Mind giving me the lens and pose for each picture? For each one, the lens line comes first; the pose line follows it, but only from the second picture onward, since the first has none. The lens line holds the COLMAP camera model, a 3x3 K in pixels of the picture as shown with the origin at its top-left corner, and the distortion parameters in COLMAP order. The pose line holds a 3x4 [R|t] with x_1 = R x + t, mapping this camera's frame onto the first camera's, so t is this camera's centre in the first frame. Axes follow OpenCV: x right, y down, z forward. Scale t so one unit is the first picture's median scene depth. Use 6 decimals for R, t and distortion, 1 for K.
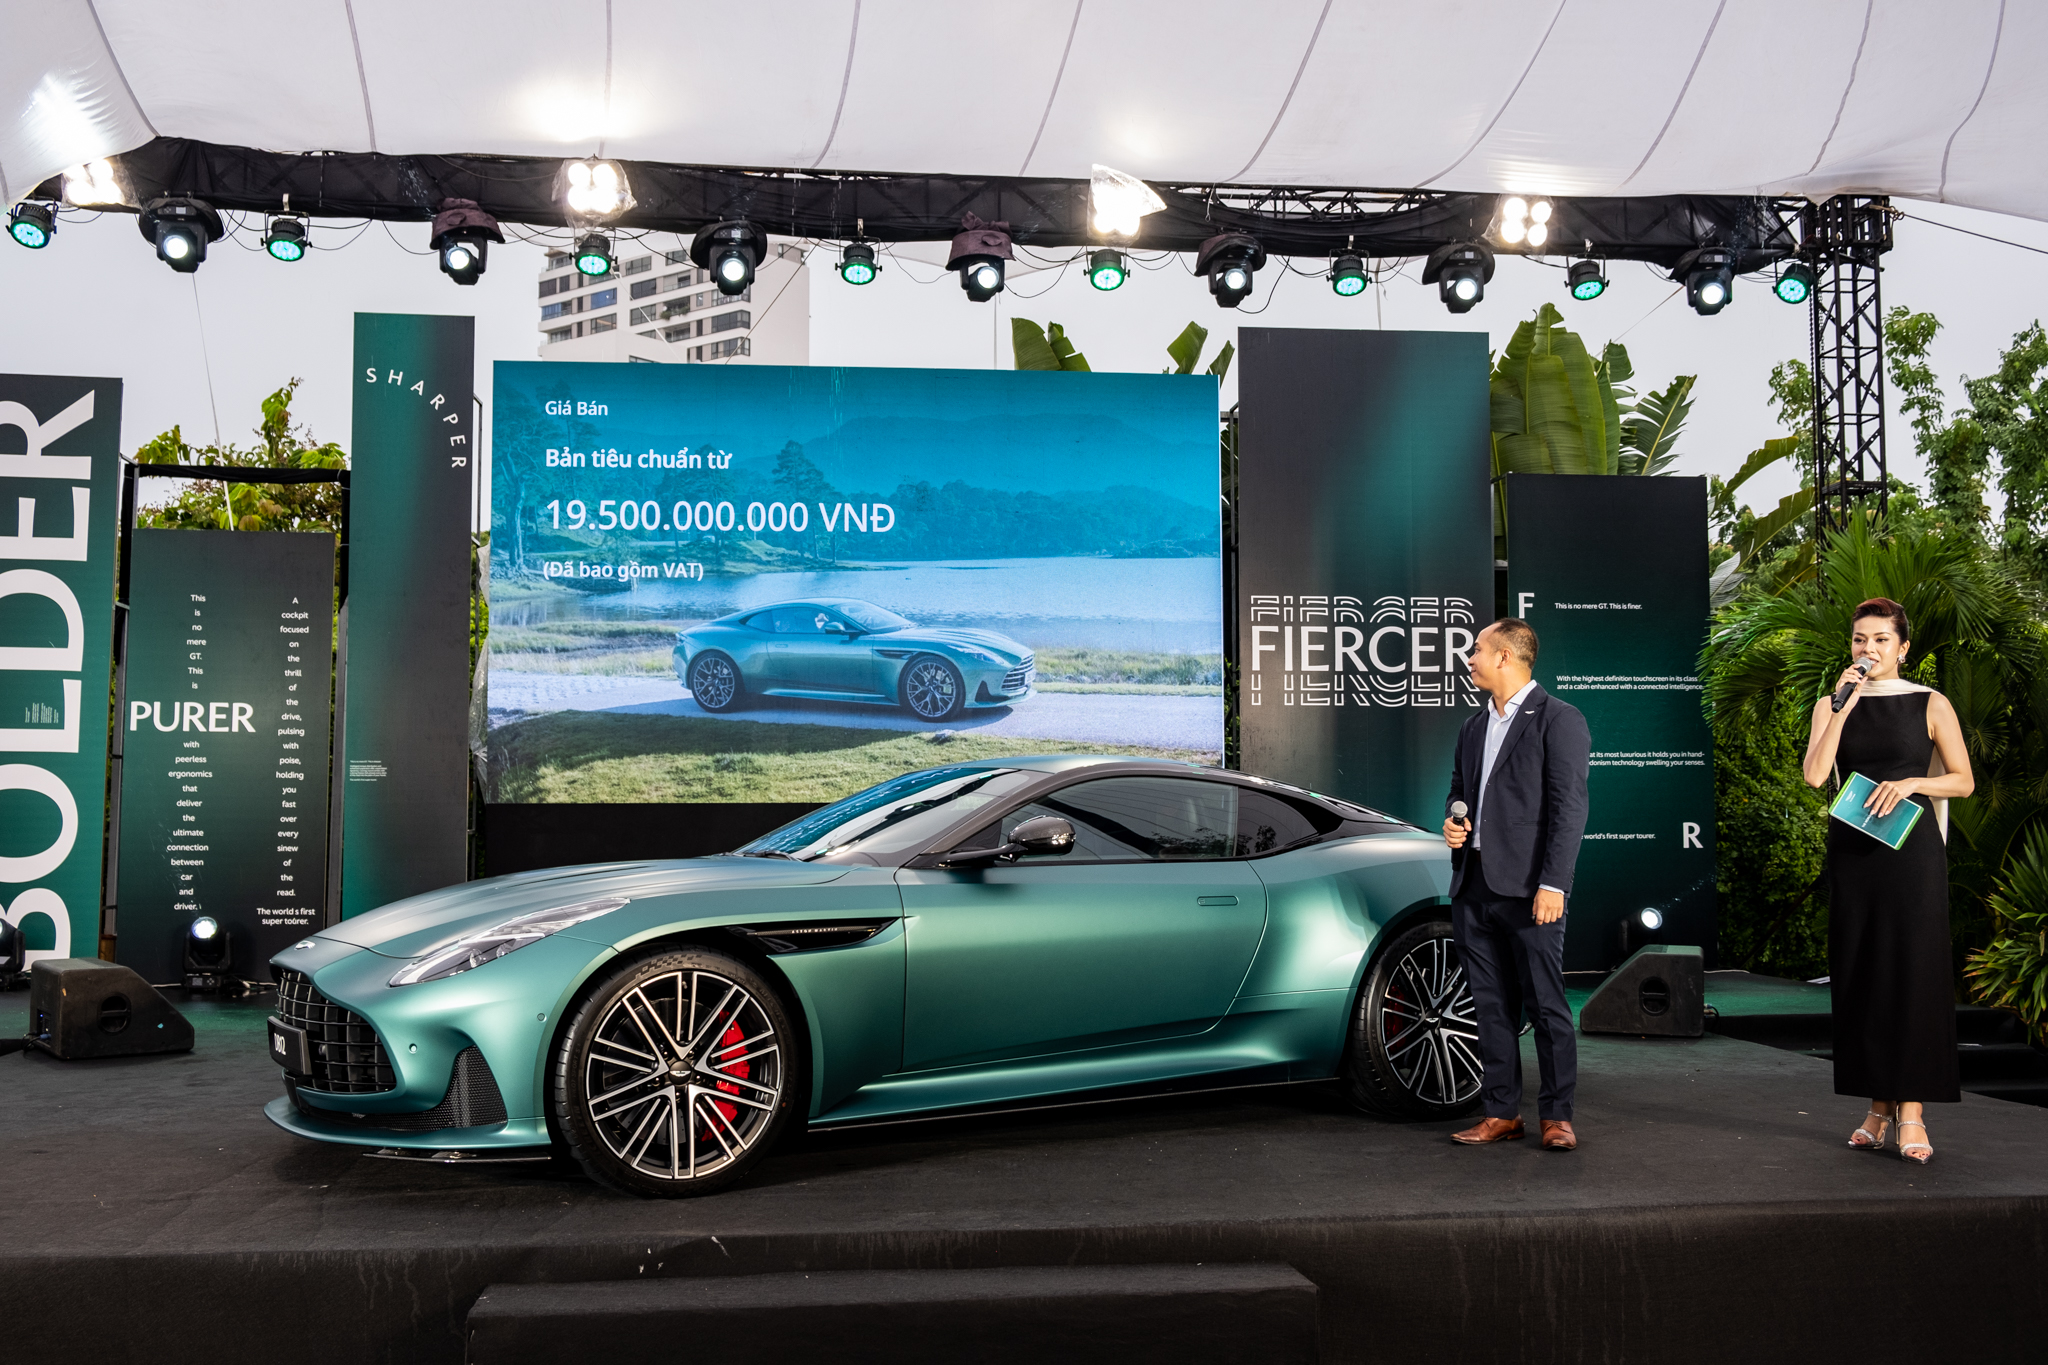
lens RADIAL K [[1907.7, 0, 1030.5], [0, 1907.7, 681.5], [0, 0, 1]] dist [-0.031988, 0.000000]
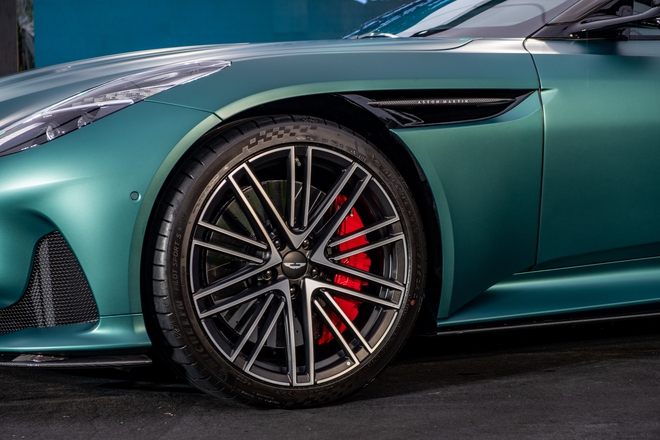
lens RADIAL K [[1499.5, 0, 330.0], [0, 1499.5, 221.2], [0, 0, 1]] dist [0.019254, 0.000000]
pose [[0.996875, -0.007813, -0.078602, -0.113803], [0.017901, 0.991552, 0.128470, 0.099028], [0.076934, -0.129475, 0.988594, 0.335168]]
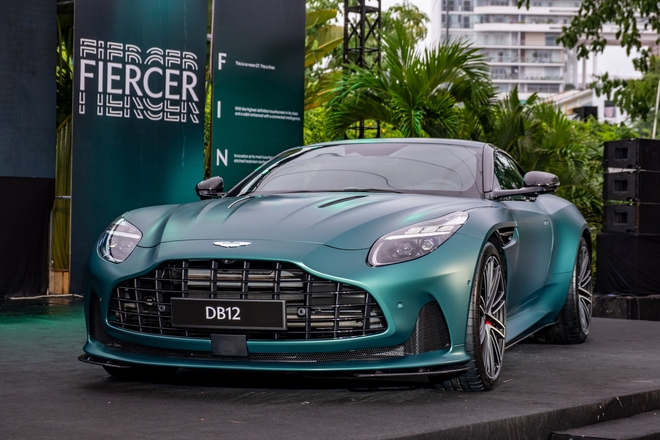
lens RADIAL K [[1344.8, 0, 330.6], [0, 1344.8, 217.3], [0, 0, 1]] dist [0.087972, 0.000000]
pose [[0.756274, 0.009504, 0.654186, -1.057138], [-0.060029, 0.996685, 0.054918, 0.059424], [-0.651495, -0.080803, 0.754338, 0.194066]]
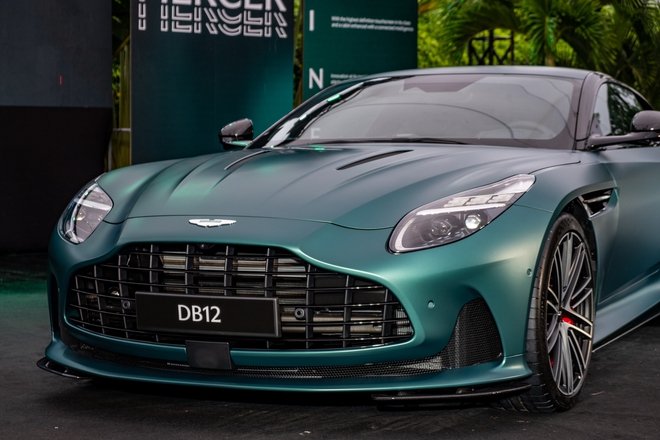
lens RADIAL K [[1534.8, 0, 327.6], [0, 1534.8, 220.9], [0, 0, 1]] dist [0.112279, 0.000000]
pose [[0.825185, -0.030492, 0.564038, -0.878987], [-0.044517, 0.991925, 0.118752, 0.029248], [-0.563105, -0.123102, 0.817165, 0.253735]]
